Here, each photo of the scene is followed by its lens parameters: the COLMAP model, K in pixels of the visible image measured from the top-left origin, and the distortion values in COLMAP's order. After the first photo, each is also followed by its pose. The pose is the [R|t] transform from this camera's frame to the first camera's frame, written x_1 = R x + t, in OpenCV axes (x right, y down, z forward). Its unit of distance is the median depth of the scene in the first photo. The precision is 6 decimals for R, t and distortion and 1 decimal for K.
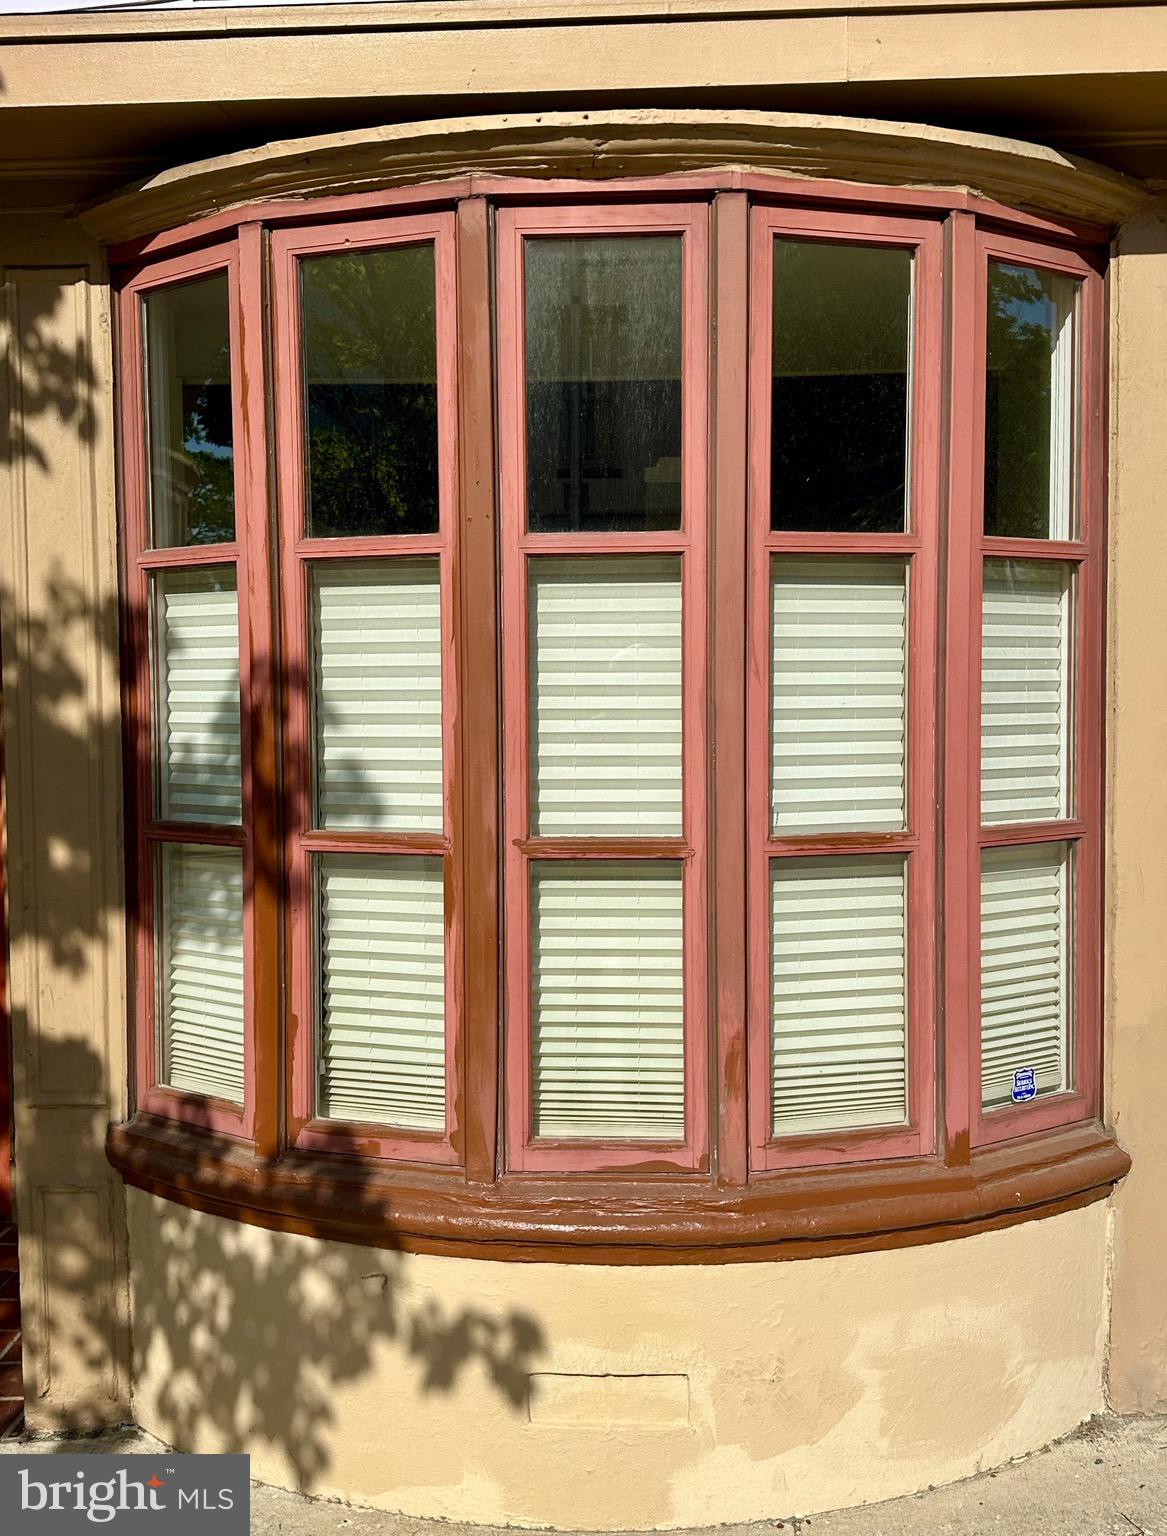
lens RADIAL K [[1226.3, 0, 583.5], [0, 1226.3, 768.0], [0, 0, 1]] dist [0.053135, -0.000449]
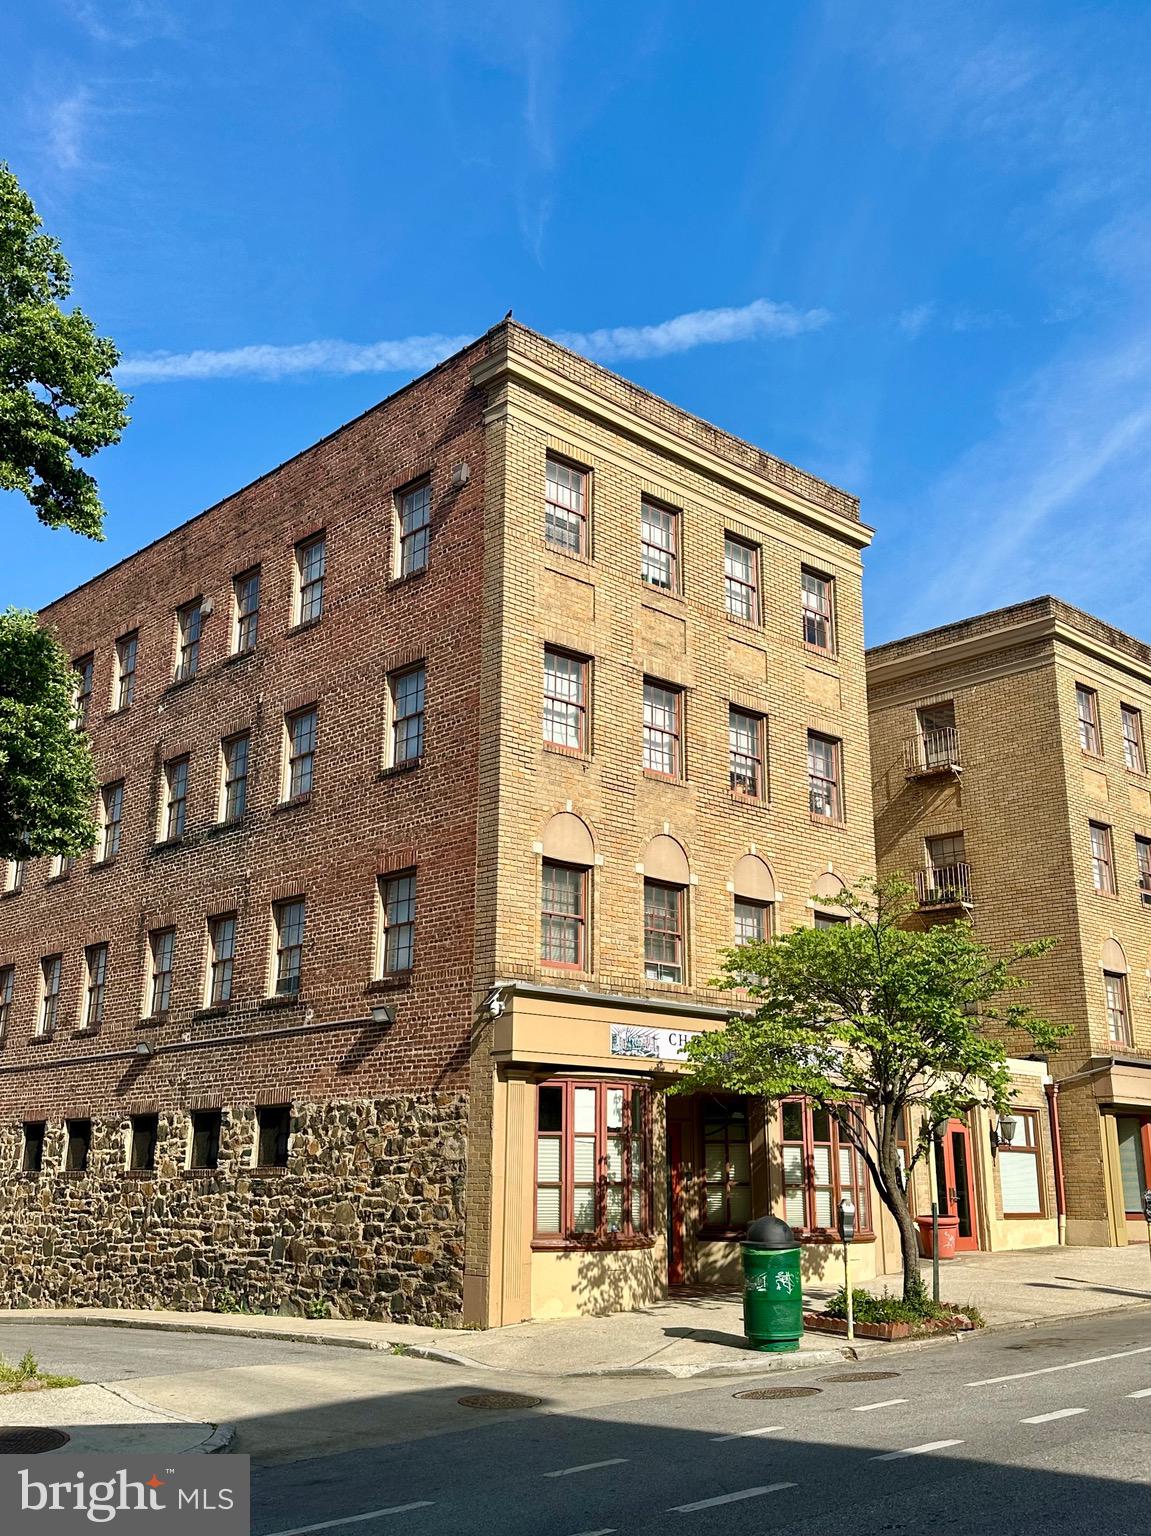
lens RADIAL K [[1452.9, 0, 584.3], [0, 1452.9, 748.3], [0, 0, 1]] dist [0.208282, -0.441431]
pose [[0.697951, 0.219203, 0.681773, -7.635885], [0.003496, 0.950949, -0.309327, 0.299788], [-0.716137, 0.218279, 0.662949, -4.330485]]
